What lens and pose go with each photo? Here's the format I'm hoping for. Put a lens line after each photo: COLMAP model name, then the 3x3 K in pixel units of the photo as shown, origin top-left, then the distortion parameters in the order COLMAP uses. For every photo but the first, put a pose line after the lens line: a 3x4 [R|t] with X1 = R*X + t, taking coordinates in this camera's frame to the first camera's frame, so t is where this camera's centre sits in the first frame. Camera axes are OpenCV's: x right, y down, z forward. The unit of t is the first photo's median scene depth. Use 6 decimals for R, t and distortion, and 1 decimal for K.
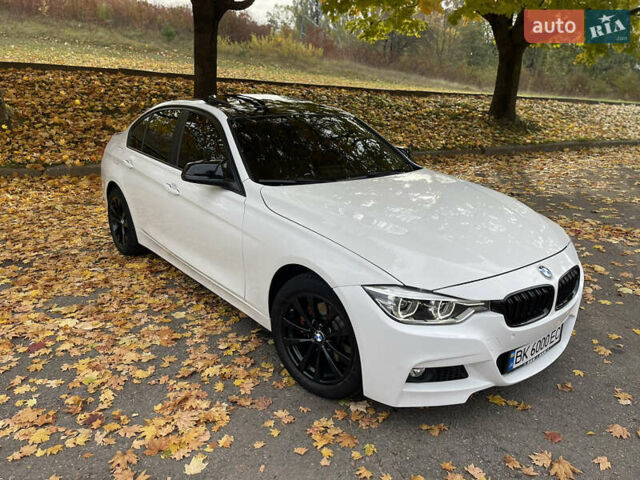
lens RADIAL K [[484.7, 0, 322.5], [0, 484.7, 237.3], [0, 0, 1]] dist [0.063286, -0.083391]
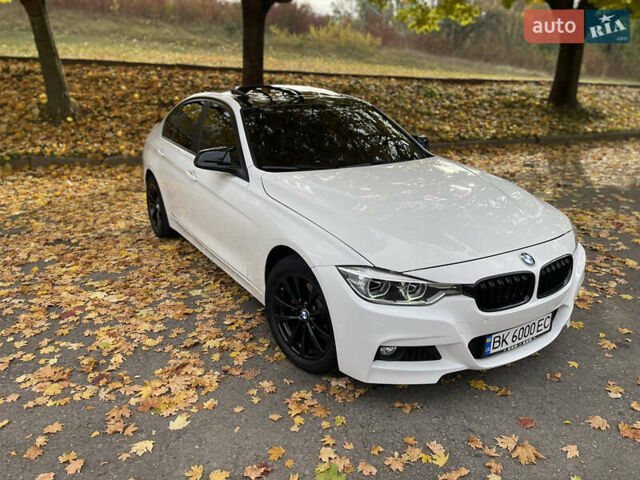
lens RADIAL K [[484.7, 0, 318.1], [0, 484.7, 237.1], [0, 0, 1]] dist [0.063286, -0.083391]
pose [[0.991049, 0.022528, -0.131587, 0.124005], [-0.020282, 0.999625, 0.018389, 0.012775], [0.131952, -0.015555, 0.991134, -0.031880]]
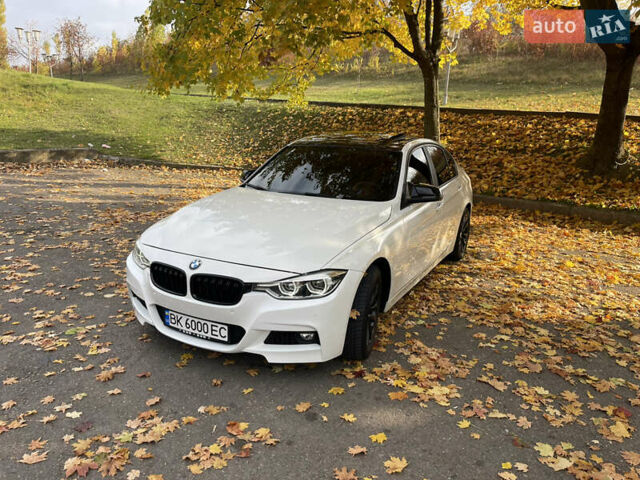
lens RADIAL K [[484.7, 0, 323.8], [0, 484.7, 235.2], [0, 0, 1]] dist [0.063286, -0.083391]
pose [[0.384979, 0.197963, -0.901444, 1.292172], [-0.278601, 0.956088, 0.090981, -0.157830], [0.879871, 0.216117, 0.423227, 0.565930]]
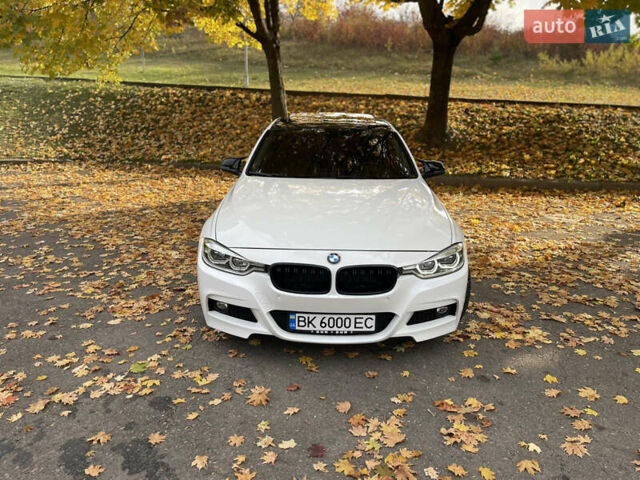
lens RADIAL K [[484.7, 0, 319.8], [0, 484.7, 233.7], [0, 0, 1]] dist [0.063286, -0.083391]
pose [[0.766147, 0.149988, -0.624918, 0.880846], [-0.180261, 0.983504, 0.015054, 0.000039], [0.616867, 0.101115, 0.780545, 0.038645]]
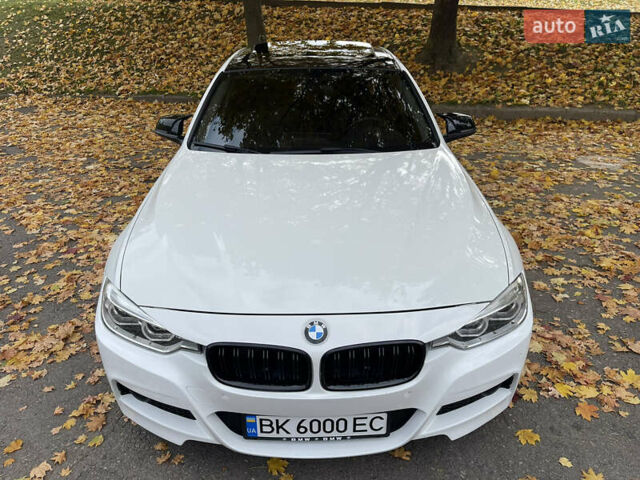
lens RADIAL K [[484.7, 0, 321.8], [0, 484.7, 231.1], [0, 0, 1]] dist [0.063286, -0.083391]
pose [[0.782695, 0.226833, -0.579599, 0.628769], [-0.154385, 0.972877, 0.172264, -0.141934], [0.602954, -0.045349, 0.796486, 0.353891]]
